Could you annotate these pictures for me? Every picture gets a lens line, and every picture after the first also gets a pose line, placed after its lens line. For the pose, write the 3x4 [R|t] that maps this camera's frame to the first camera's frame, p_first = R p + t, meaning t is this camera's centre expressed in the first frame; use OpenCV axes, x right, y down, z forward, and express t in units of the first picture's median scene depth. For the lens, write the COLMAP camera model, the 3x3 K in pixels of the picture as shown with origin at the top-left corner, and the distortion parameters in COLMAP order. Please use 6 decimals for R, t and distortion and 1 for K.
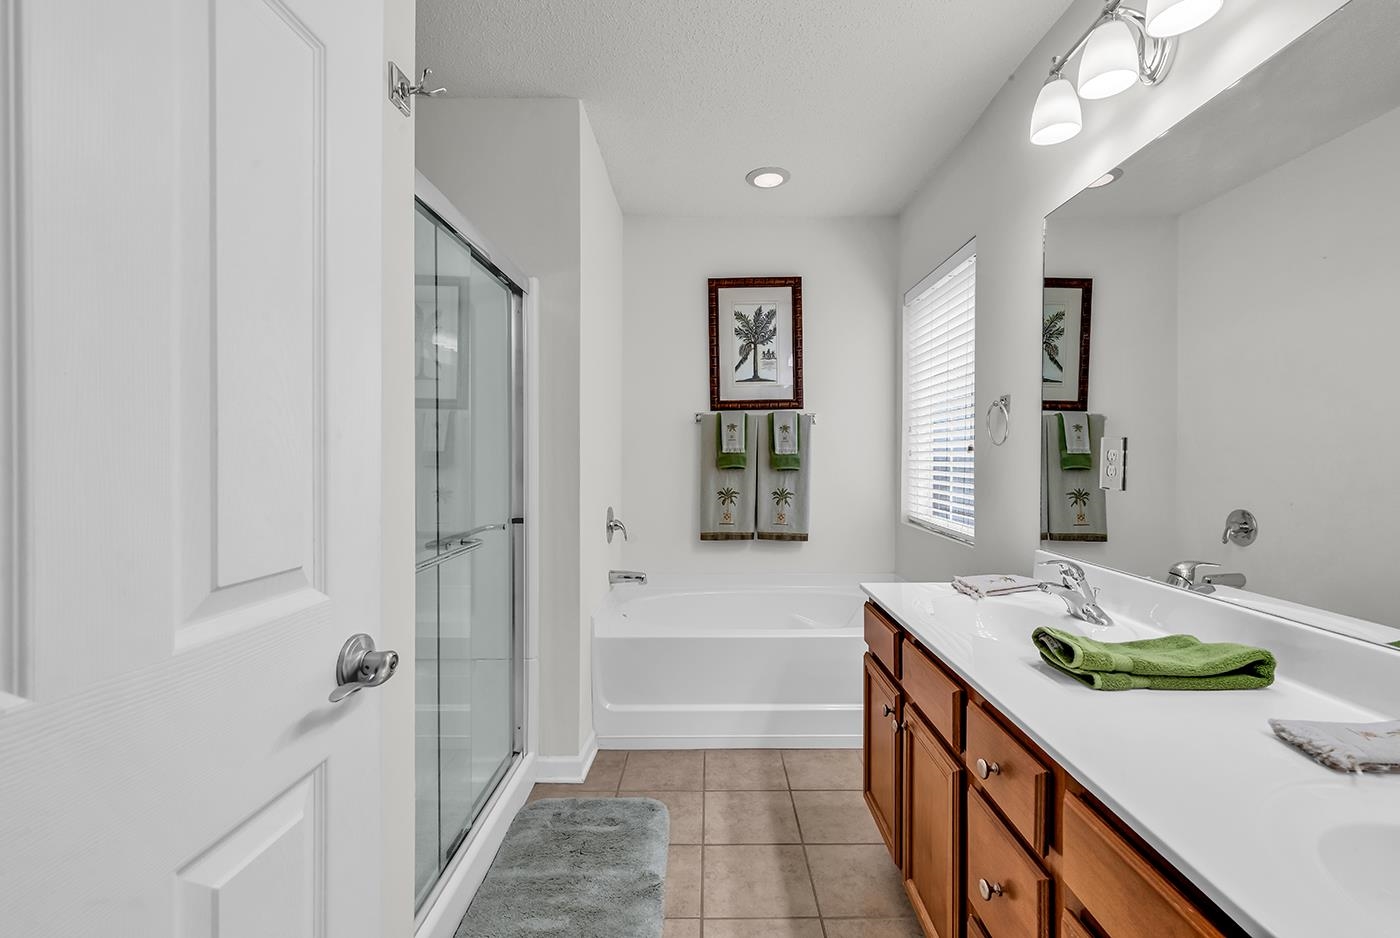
lens RADIAL K [[630.0, 0, 705.0], [0, 630.0, 456.0], [0, 0, 1]] dist [0.004449, -0.000294]
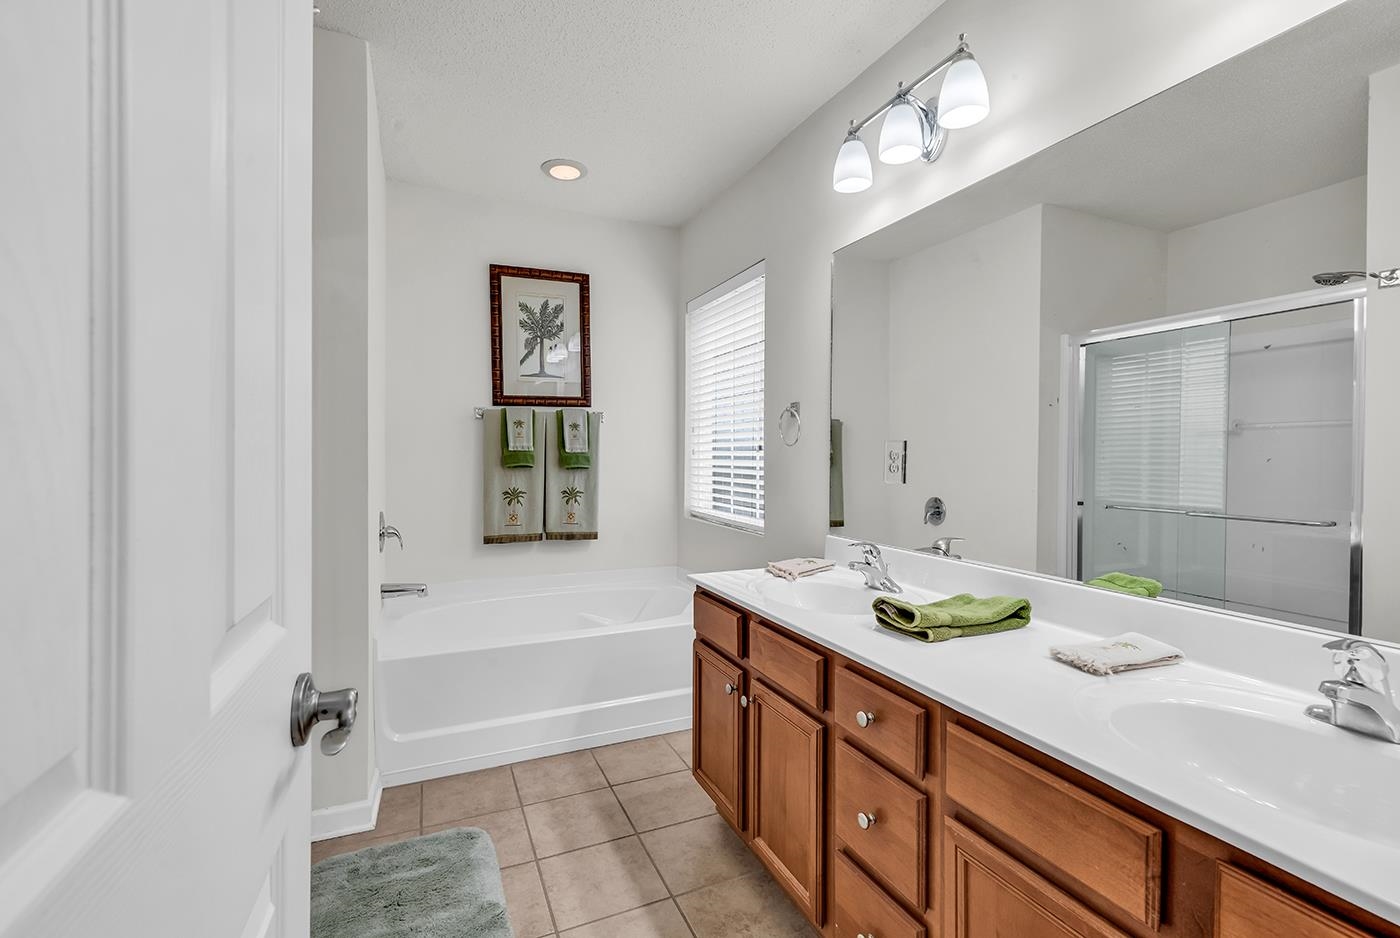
lens RADIAL K [[635.1, 0, 698.4], [0, 635.1, 454.9], [0, 0, 1]] dist [0.003285, 0.000144]
pose [[0.912886, 0.003755, 0.408198, -0.153667], [-0.004386, 0.999990, 0.000609, -0.000425], [-0.408192, -0.002346, 0.912893, 0.017580]]
